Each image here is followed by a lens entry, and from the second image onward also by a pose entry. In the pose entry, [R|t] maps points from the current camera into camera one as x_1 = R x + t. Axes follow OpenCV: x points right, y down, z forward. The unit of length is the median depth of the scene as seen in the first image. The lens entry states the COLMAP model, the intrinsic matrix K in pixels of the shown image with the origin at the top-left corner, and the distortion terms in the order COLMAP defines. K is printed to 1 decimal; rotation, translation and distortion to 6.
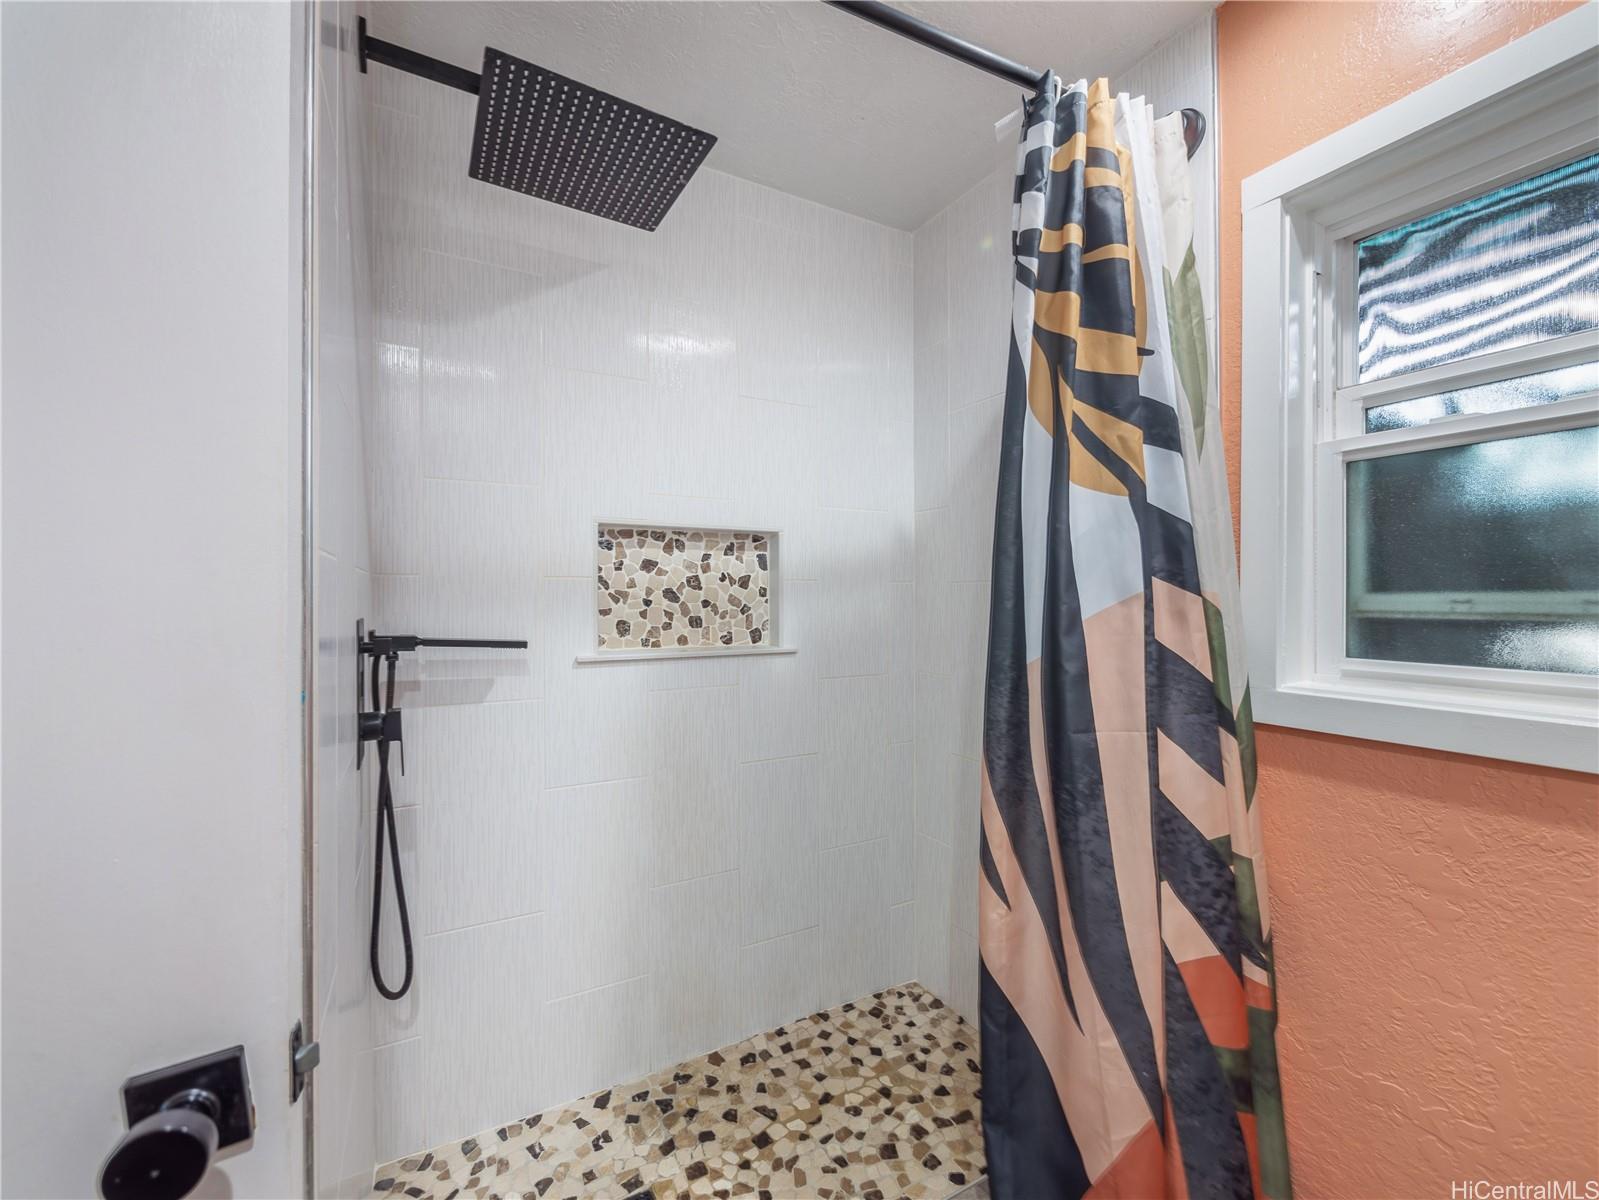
lens RADIAL K [[687.0, 0, 799.5], [0, 687.0, 600.0], [0, 0, 1]] dist [0.003129, 0.000458]
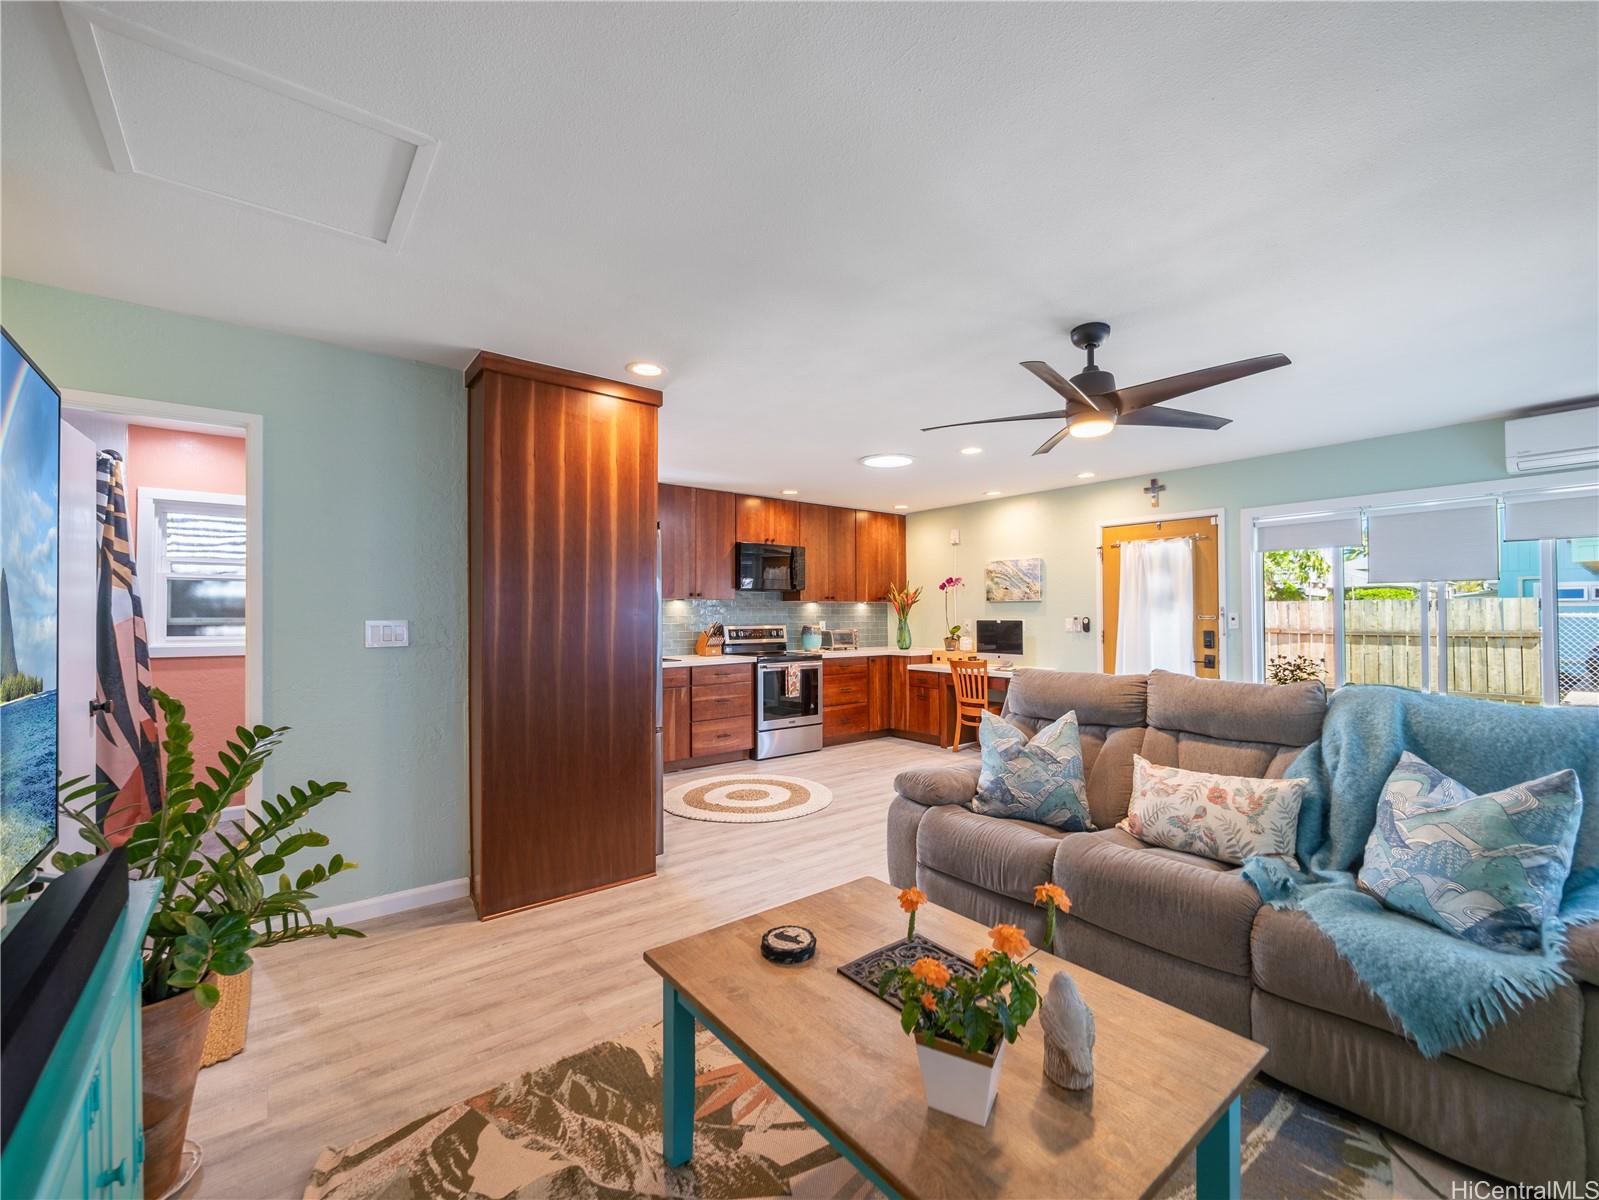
lens RADIAL K [[687.0, 0, 799.5], [0, 687.0, 600.0], [0, 0, 1]] dist [0.003129, 0.000458]
pose [[-0.163860, 0.020404, 0.986273, -3.343900], [-0.002154, 0.999776, -0.021041, -0.036665], [-0.986481, -0.005573, -0.163779, -1.670433]]
